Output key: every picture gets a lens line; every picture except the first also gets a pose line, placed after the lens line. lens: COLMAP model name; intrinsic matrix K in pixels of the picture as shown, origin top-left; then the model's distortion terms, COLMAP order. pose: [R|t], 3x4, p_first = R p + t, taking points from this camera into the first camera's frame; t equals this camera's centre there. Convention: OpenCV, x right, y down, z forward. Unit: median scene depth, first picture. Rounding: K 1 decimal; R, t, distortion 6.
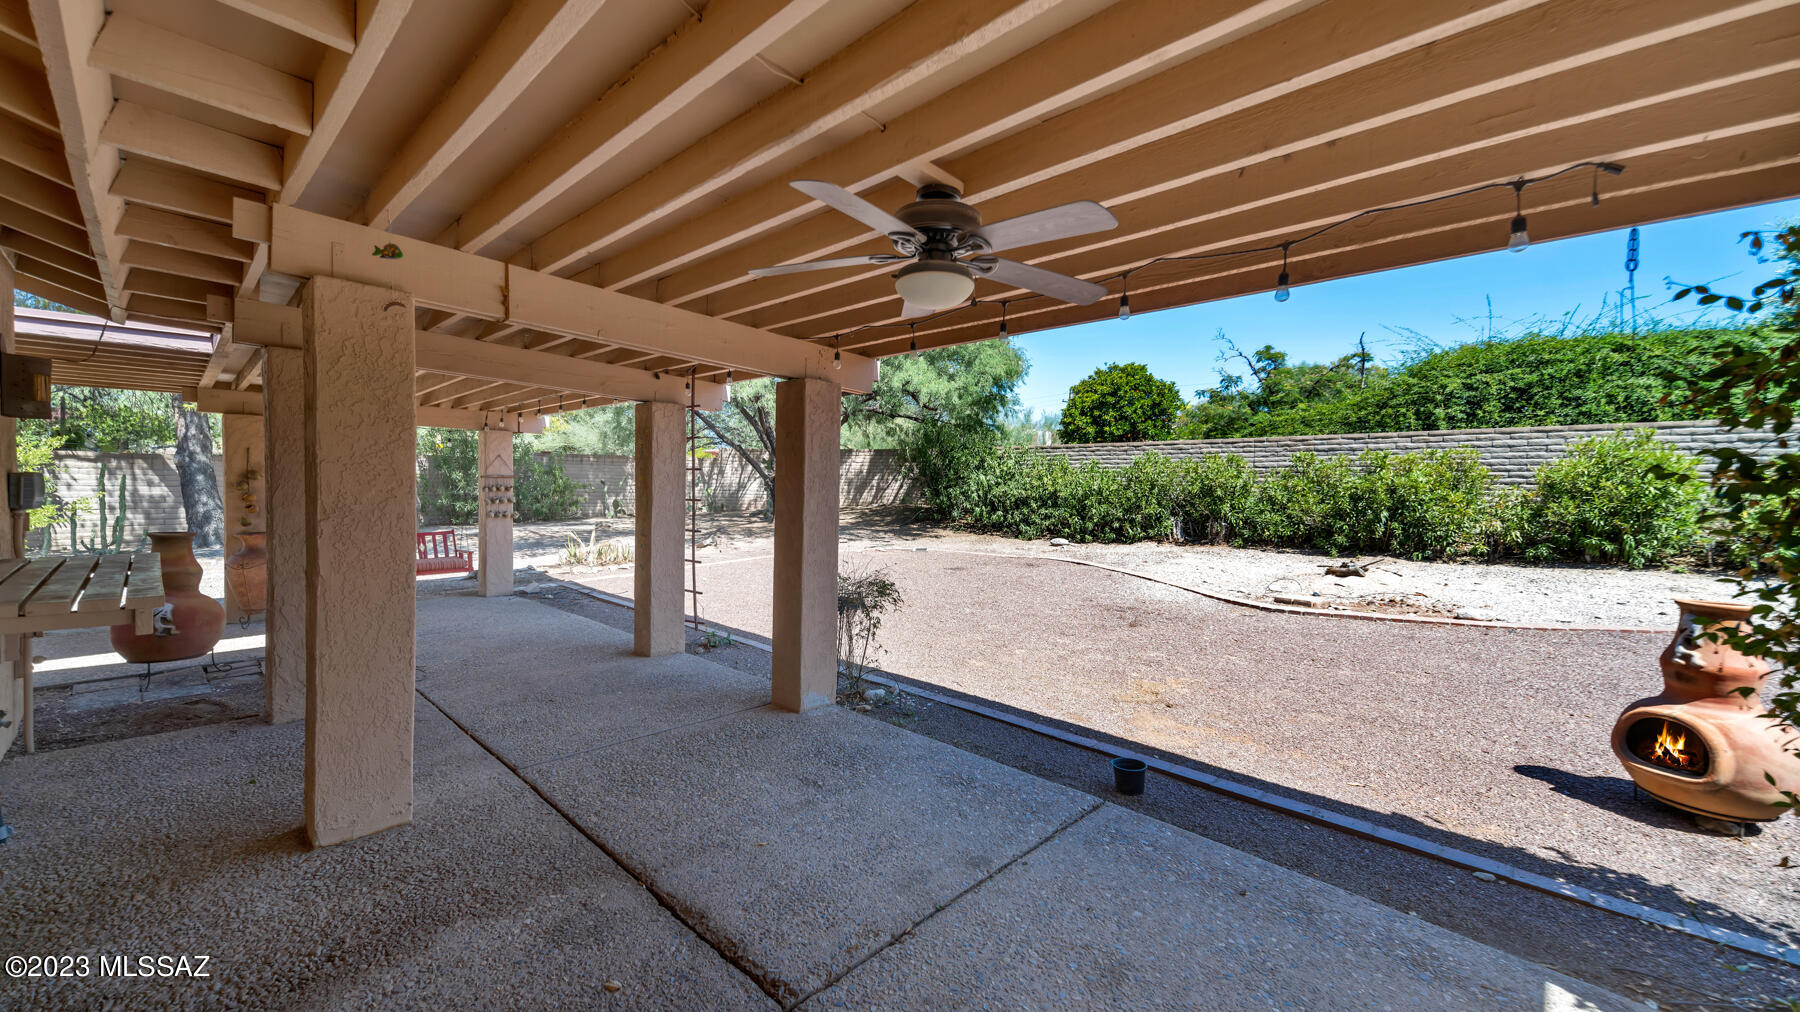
lens RADIAL K [[690.2, 0, 893.9], [0, 690.2, 511.3], [0, 0, 1]] dist [0.039752, -0.000082]
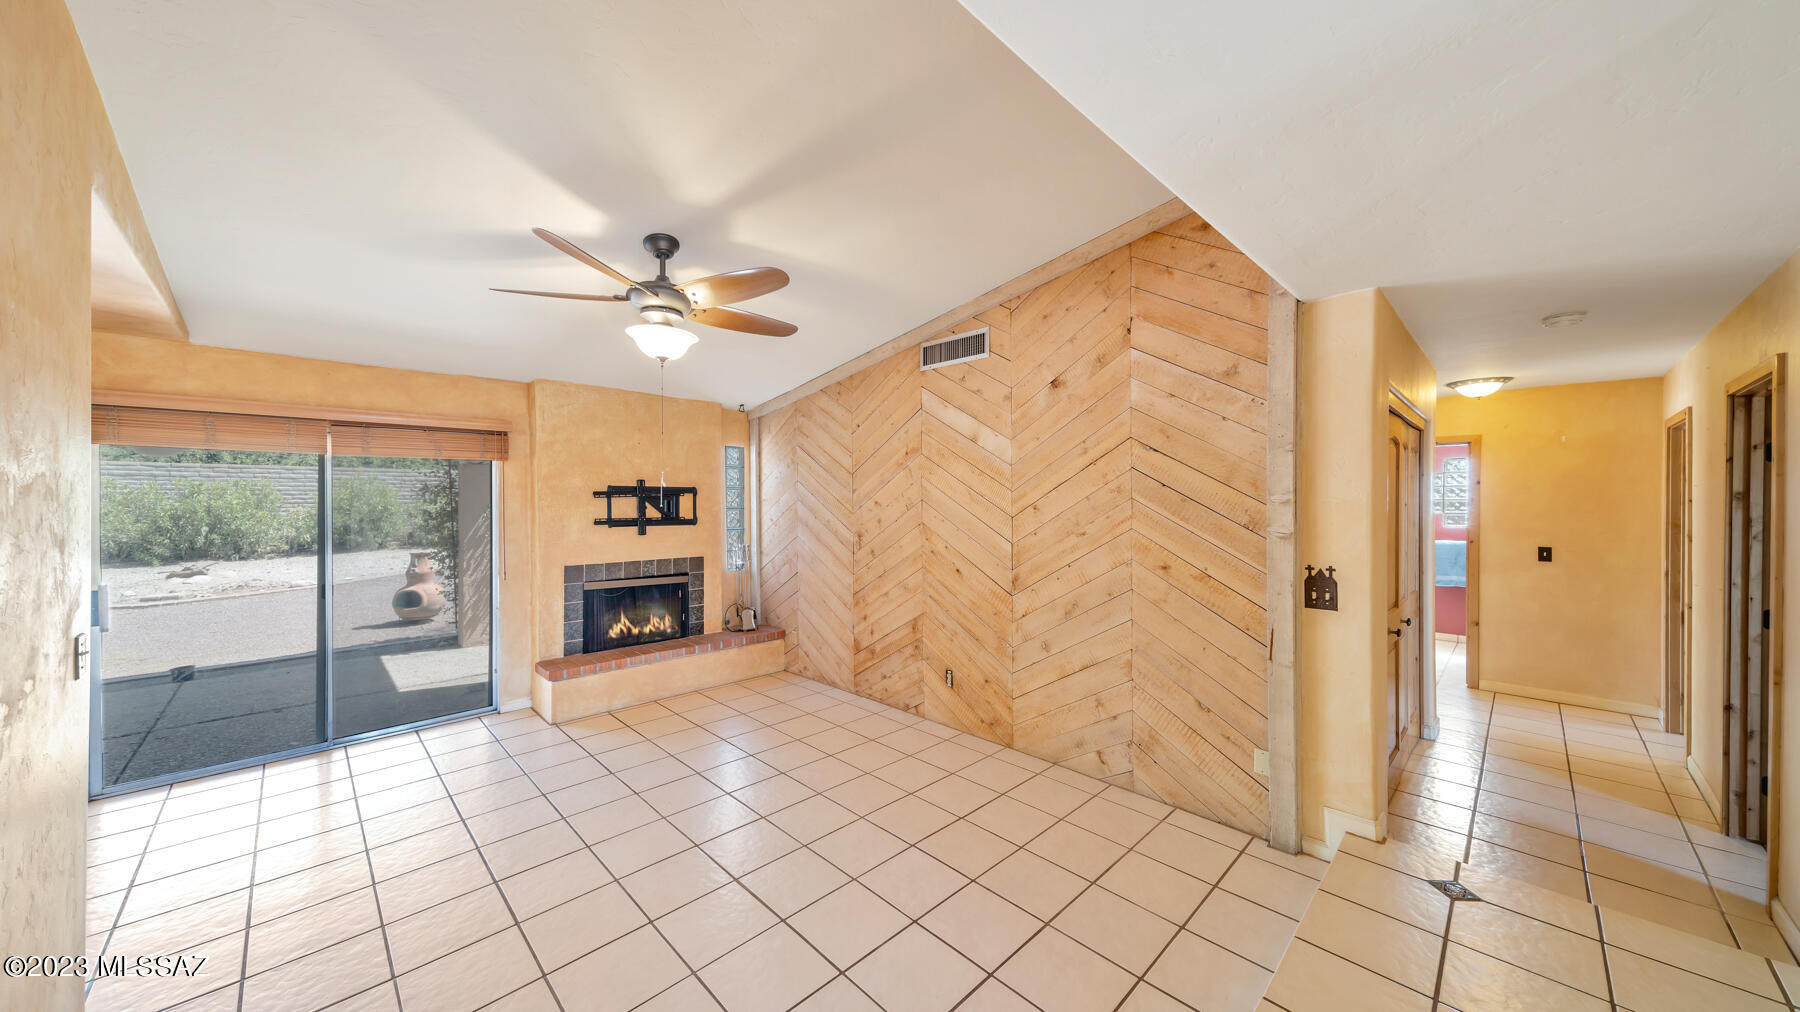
lens RADIAL K [[593.3, 0, 900.3], [0, 593.3, 502.9], [0, 0, 1]] dist [0.010370, -0.000066]
pose [[0.013853, -0.020642, 0.999691, -0.431550], [0.038525, 0.999056, 0.020095, -0.017239], [-0.999162, 0.038235, 0.014635, -0.341026]]
